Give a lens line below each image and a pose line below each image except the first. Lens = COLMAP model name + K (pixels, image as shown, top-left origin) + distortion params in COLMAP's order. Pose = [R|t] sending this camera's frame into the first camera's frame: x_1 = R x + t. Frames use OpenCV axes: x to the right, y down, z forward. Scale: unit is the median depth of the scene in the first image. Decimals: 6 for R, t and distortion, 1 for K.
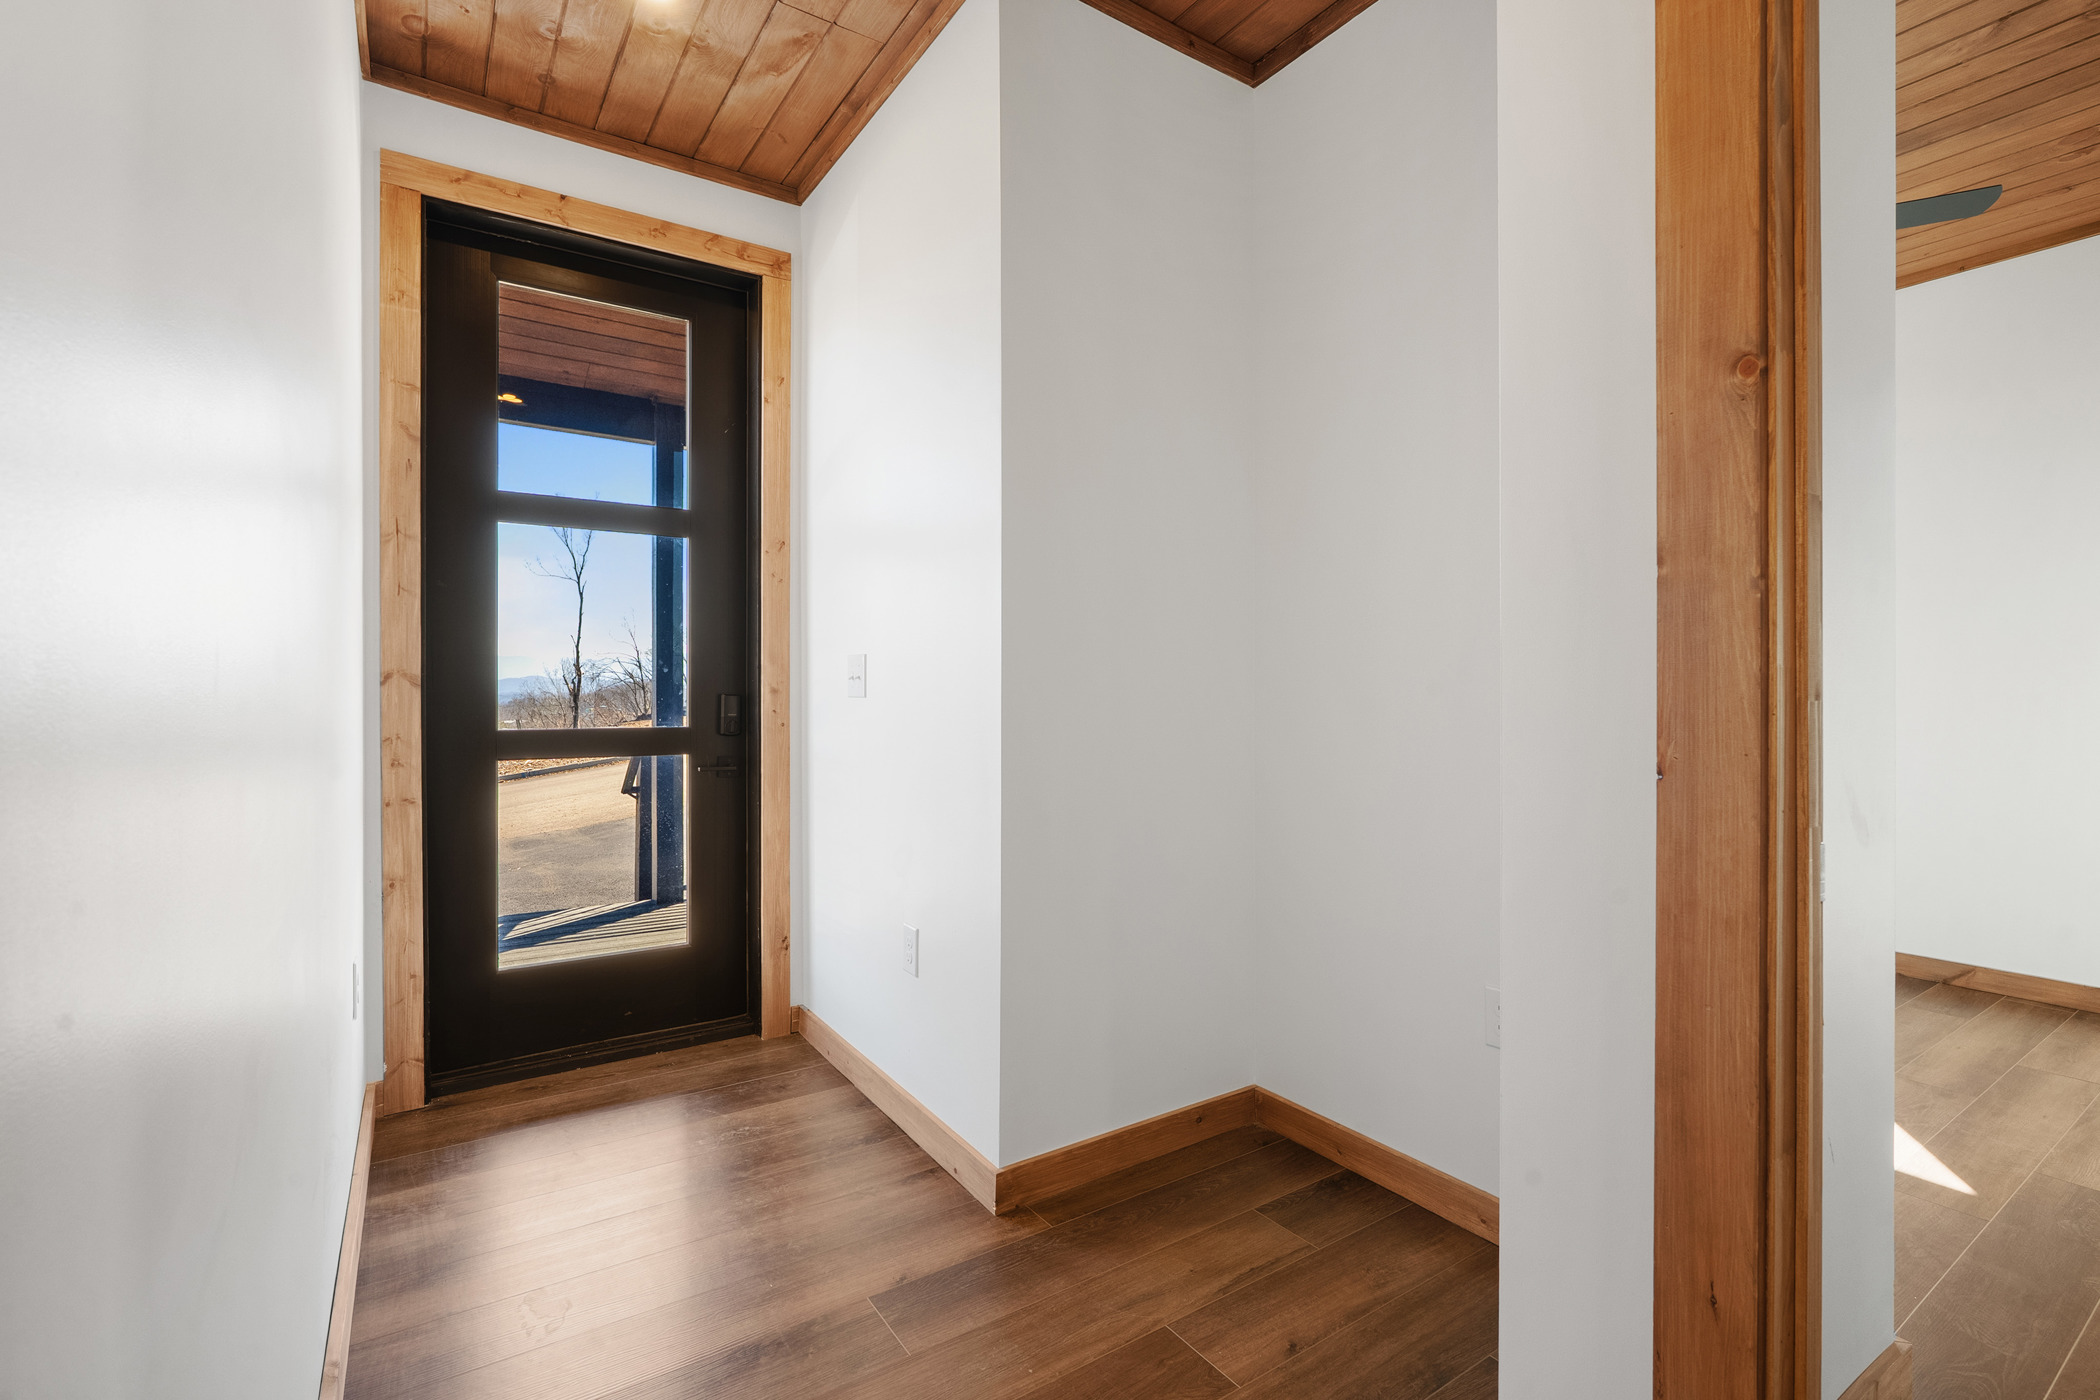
lens RADIAL K [[953.5, 0, 1053.0], [0, 953.5, 694.3], [0, 0, 1]] dist [-0.003177, -0.000834]
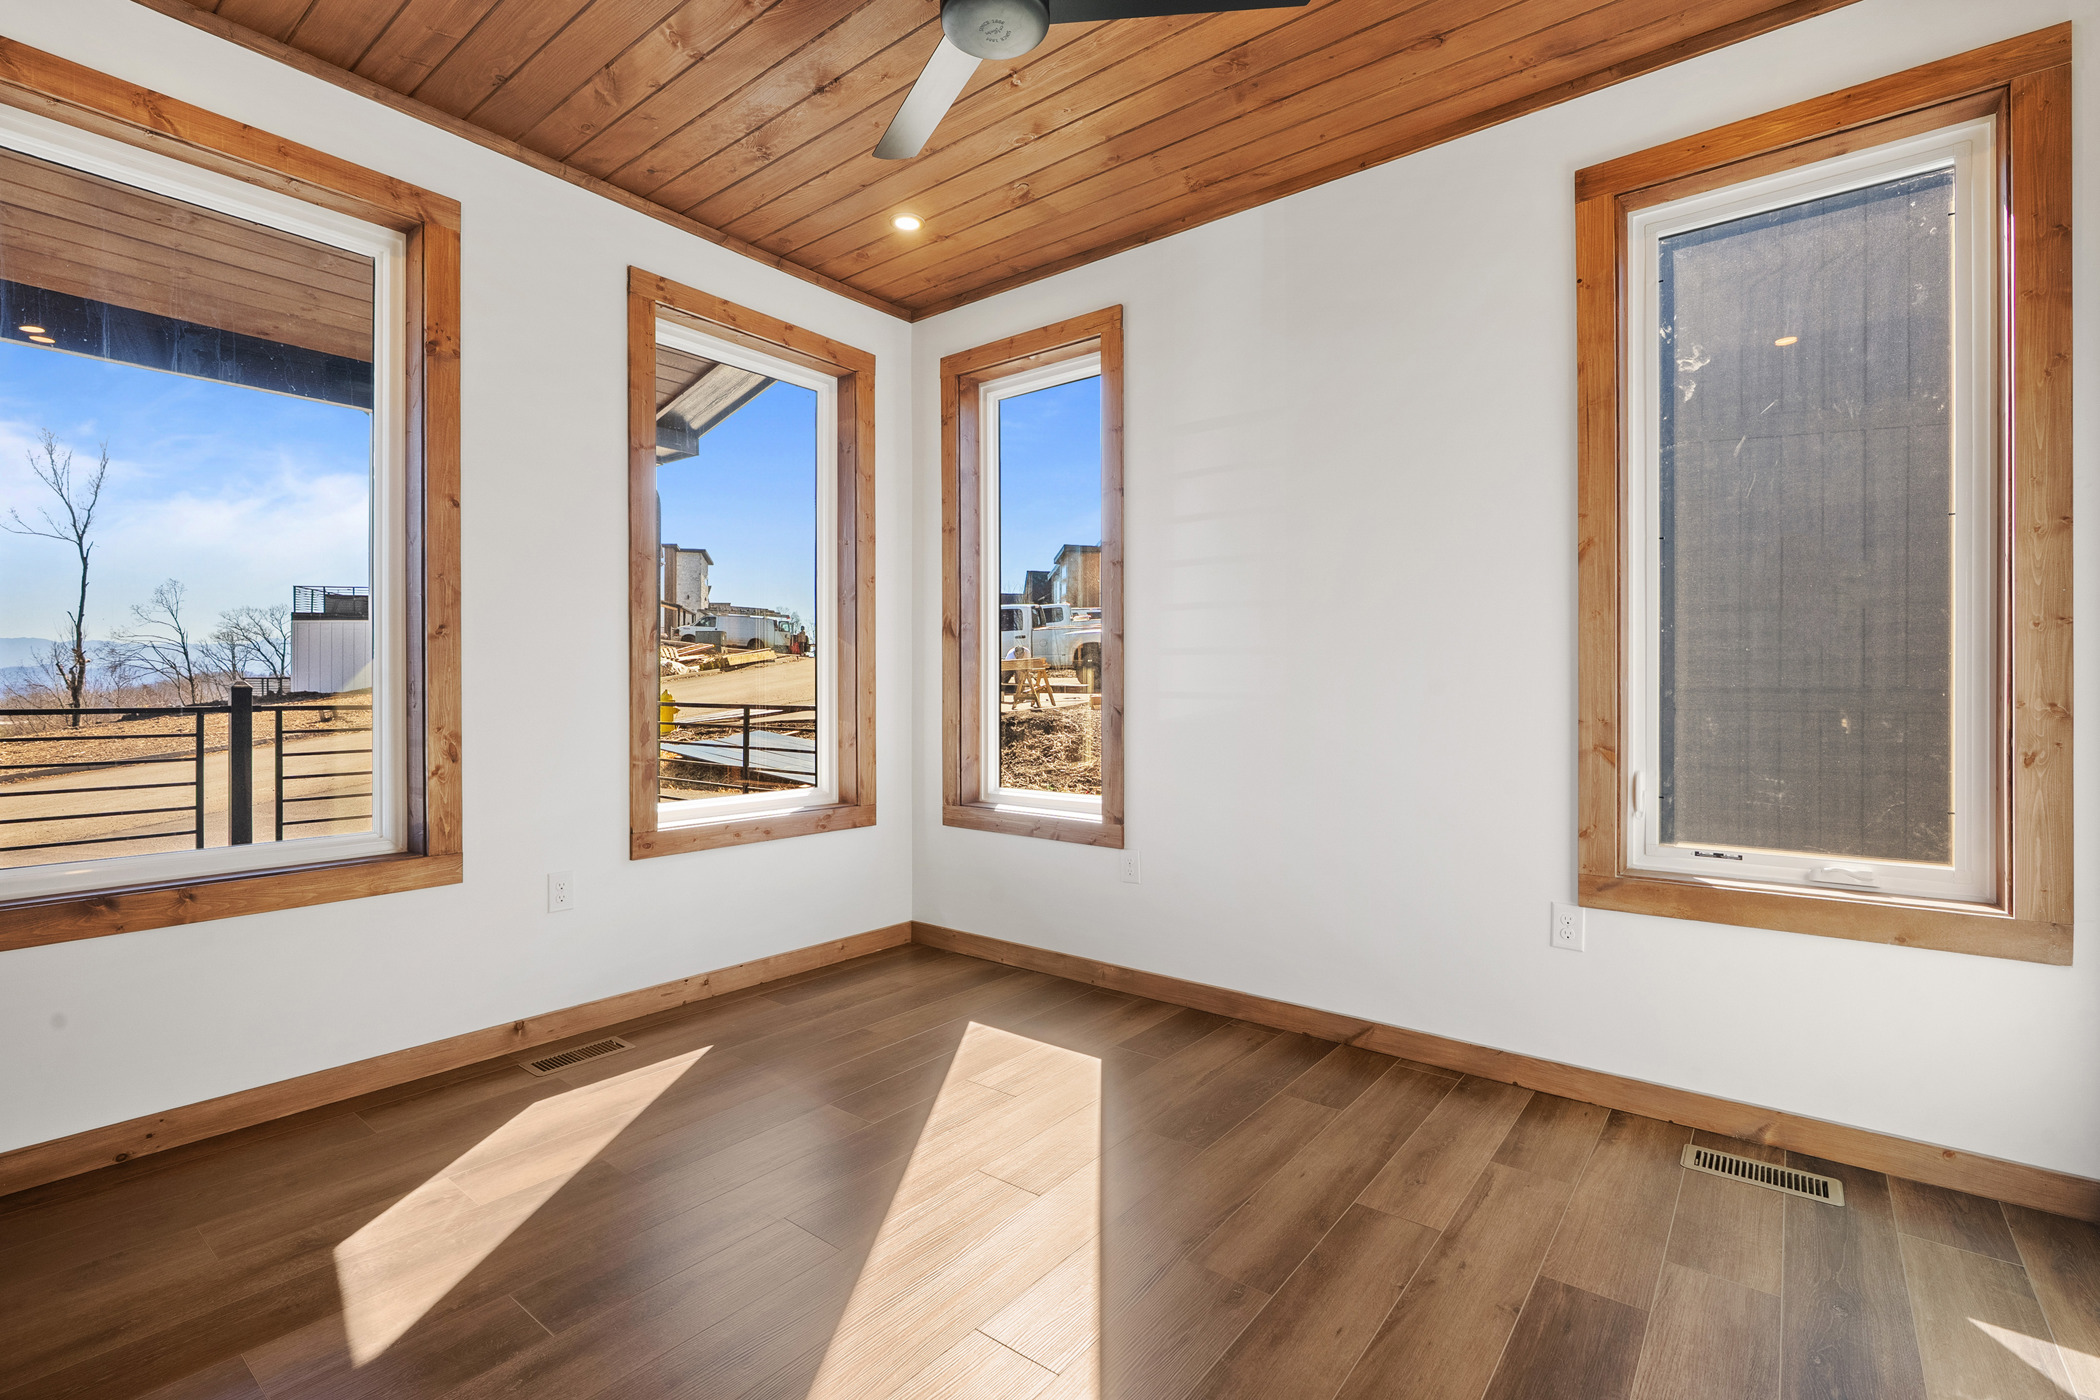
lens RADIAL K [[953.5, 0, 1053.7], [0, 953.5, 701.7], [0, 0, 1]] dist [-0.003177, -0.000834]
pose [[0.954218, -0.011667, 0.298884, 0.476948], [0.005588, 0.999760, 0.021187, -0.011782], [-0.299059, -0.018547, 0.954054, 0.308687]]
